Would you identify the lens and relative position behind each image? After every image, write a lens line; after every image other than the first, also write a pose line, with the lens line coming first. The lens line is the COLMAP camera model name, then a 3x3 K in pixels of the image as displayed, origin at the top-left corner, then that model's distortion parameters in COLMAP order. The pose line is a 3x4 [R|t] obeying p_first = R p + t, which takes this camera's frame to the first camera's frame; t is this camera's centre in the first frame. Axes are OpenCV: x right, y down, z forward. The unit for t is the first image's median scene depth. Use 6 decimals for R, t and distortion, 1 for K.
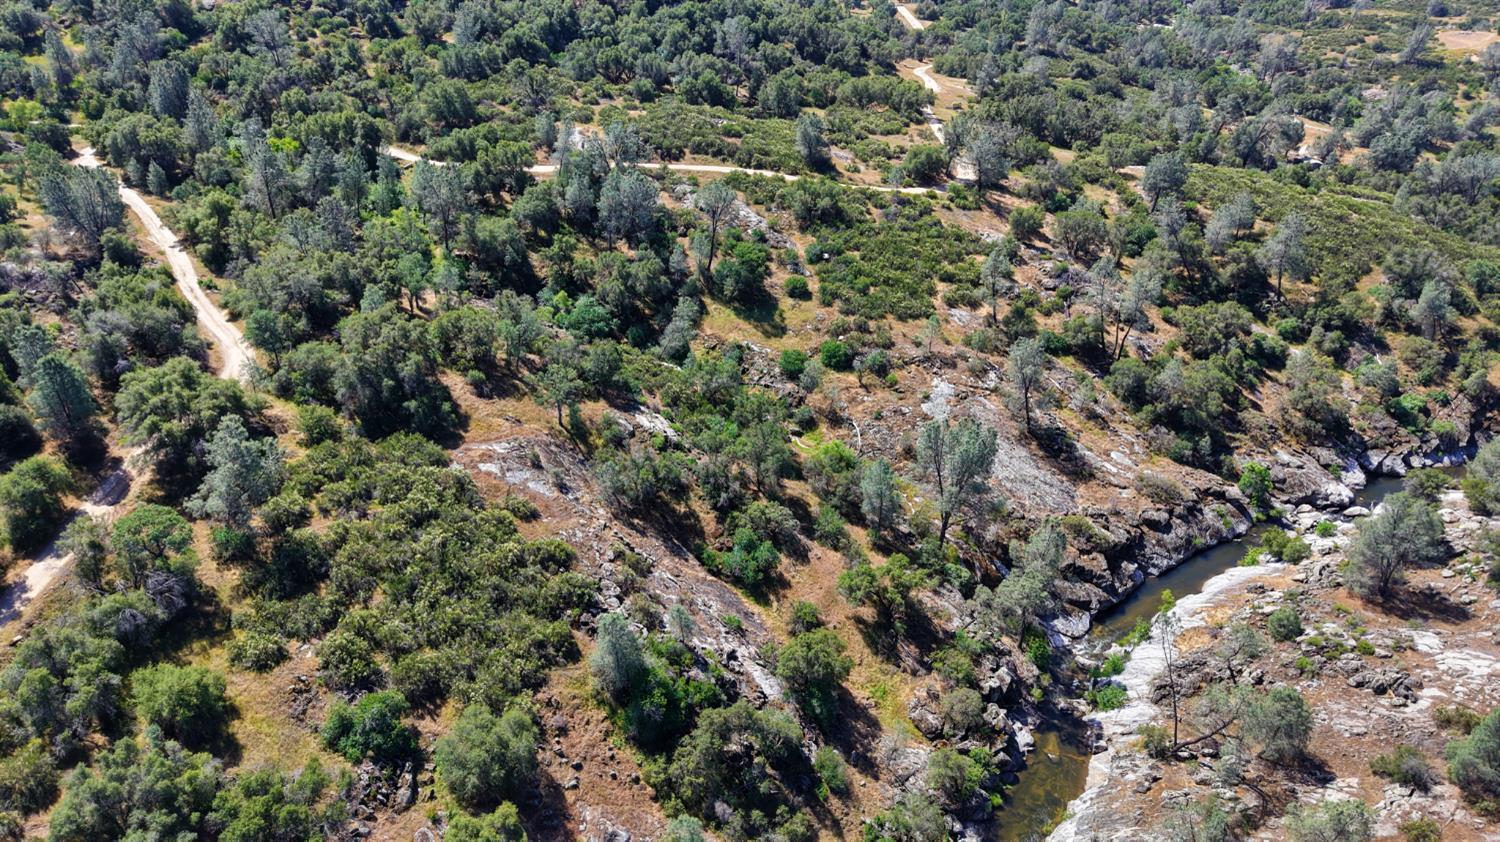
lens RADIAL K [[1007.4, 0, 750.0], [0, 1007.4, 421.0], [0, 0, 1]] dist [0.055273, -0.066020]
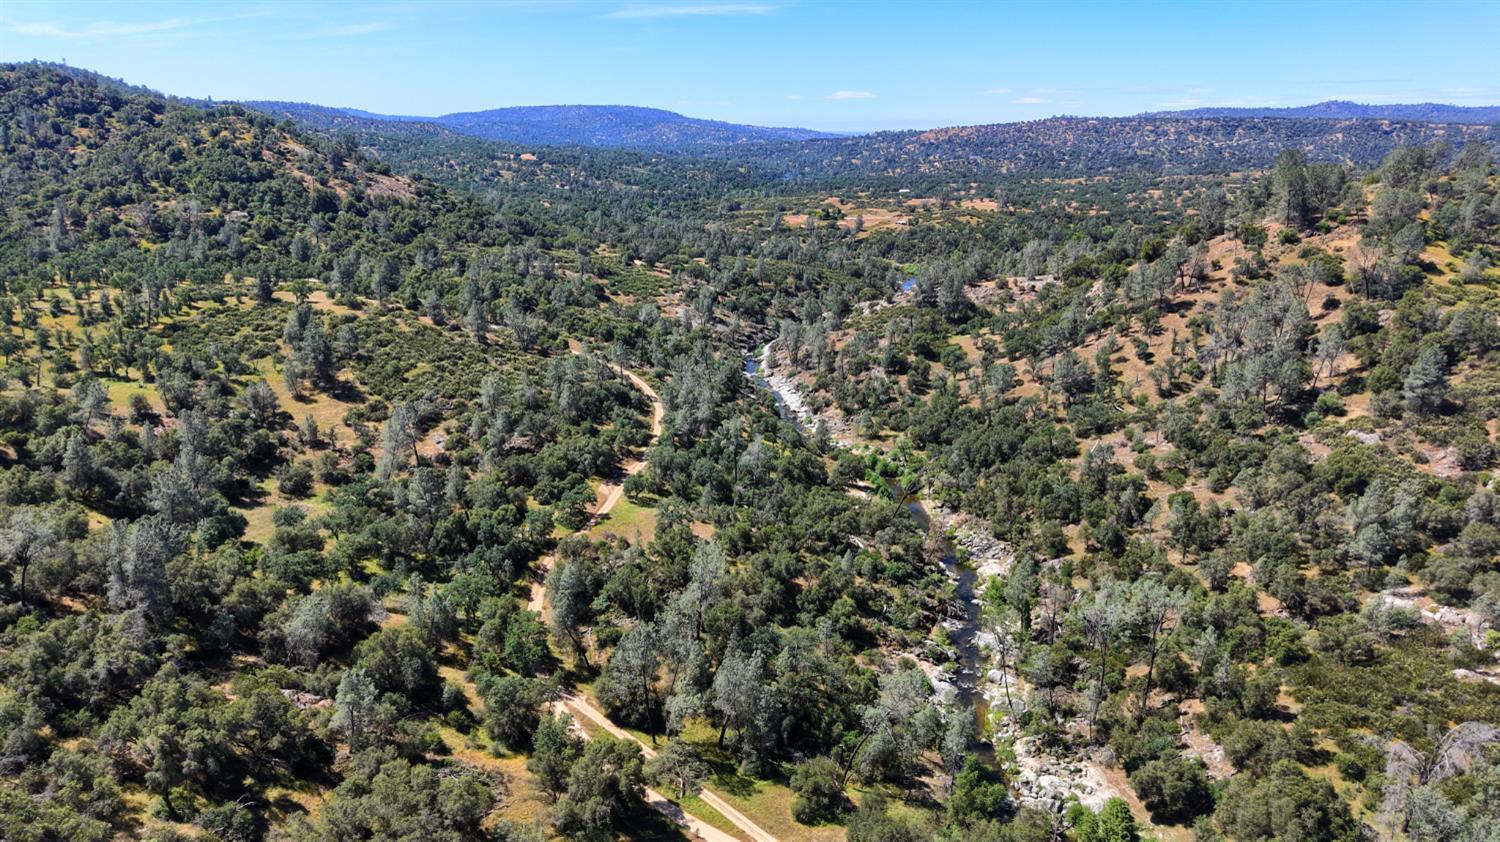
lens RADIAL K [[957.3, 0, 750.0], [0, 957.3, 421.0], [0, 0, 1]] dist [0.042534, -0.003908]
pose [[0.859773, -0.149300, 0.488365, -1.283199], [0.243219, 0.960598, -0.134522, 0.861013], [-0.449039, 0.234438, 0.862208, -1.765719]]
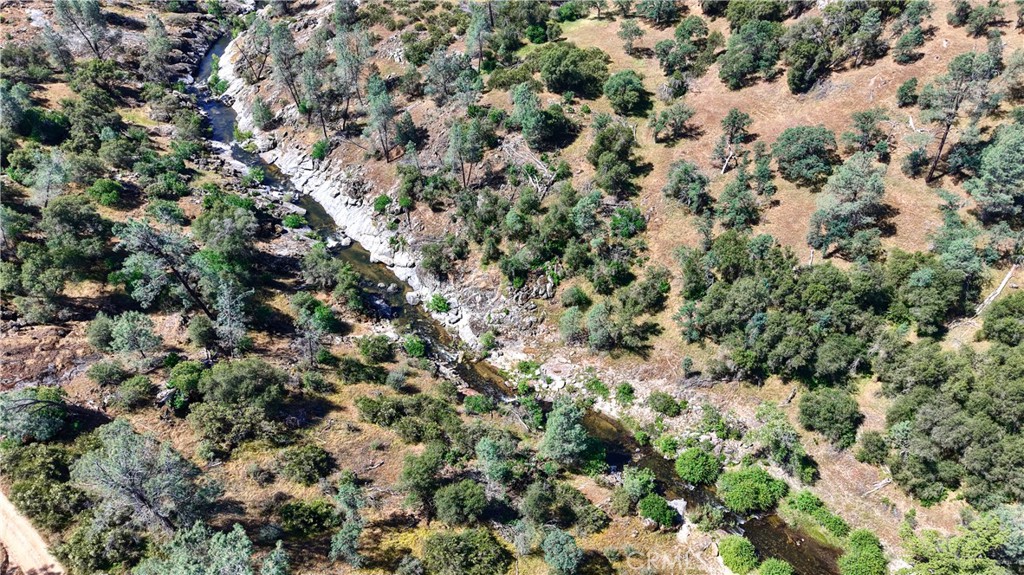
lens RADIAL K [[653.5, 0, 512.0], [0, 653.5, 287.5], [0, 0, 1]] dist [0.042534, -0.003908]
pose [[0.515796, -0.548754, 0.657893, -0.456454], [0.393942, 0.833847, 0.386663, 0.286712], [-0.760766, 0.059732, 0.646272, -0.356518]]
